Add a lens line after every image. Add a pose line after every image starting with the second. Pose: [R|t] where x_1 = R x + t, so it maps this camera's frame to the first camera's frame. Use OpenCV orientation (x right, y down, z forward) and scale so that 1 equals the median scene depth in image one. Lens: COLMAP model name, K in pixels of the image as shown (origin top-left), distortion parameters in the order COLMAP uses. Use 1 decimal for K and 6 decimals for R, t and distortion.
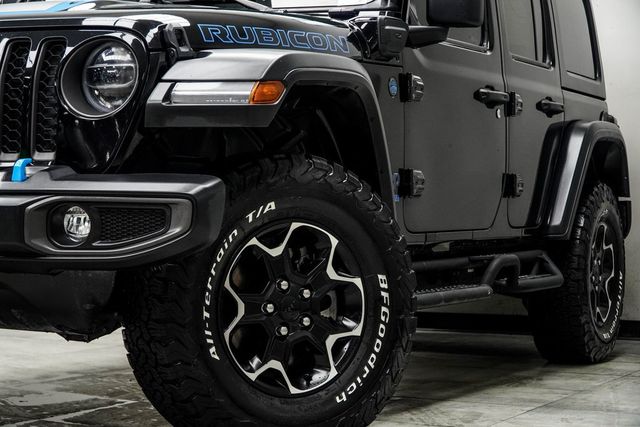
lens RADIAL K [[1640.1, 0, 348.2], [0, 1640.1, 198.6], [0, 0, 1]] dist [-0.589897, 0.000000]
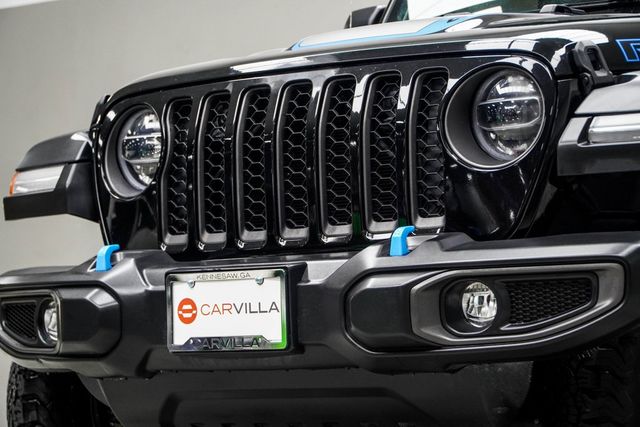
lens RADIAL K [[2584.2, 0, 320.9], [0, 2584.2, 217.4], [0, 0, 1]] dist [-0.540332, 0.000000]
pose [[0.972267, -0.070011, -0.223151, 0.037510], [0.063218, 0.997297, -0.037448, 0.014458], [0.225169, 0.022302, 0.974064, -0.226209]]
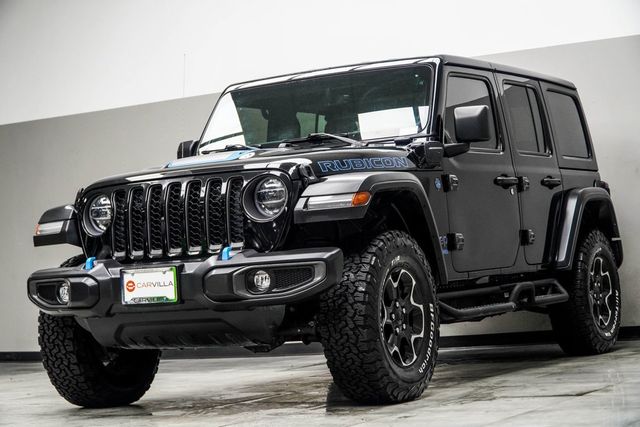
lens RADIAL K [[1550.1, 0, 320.0], [0, 1550.1, 213.2], [0, 0, 1]] dist [-0.213504, 0.000000]
pose [[0.992782, -0.089748, -0.079555, 0.038666], [0.086931, 0.995482, -0.038194, 0.011838], [0.082624, 0.031003, 0.996098, -0.679704]]
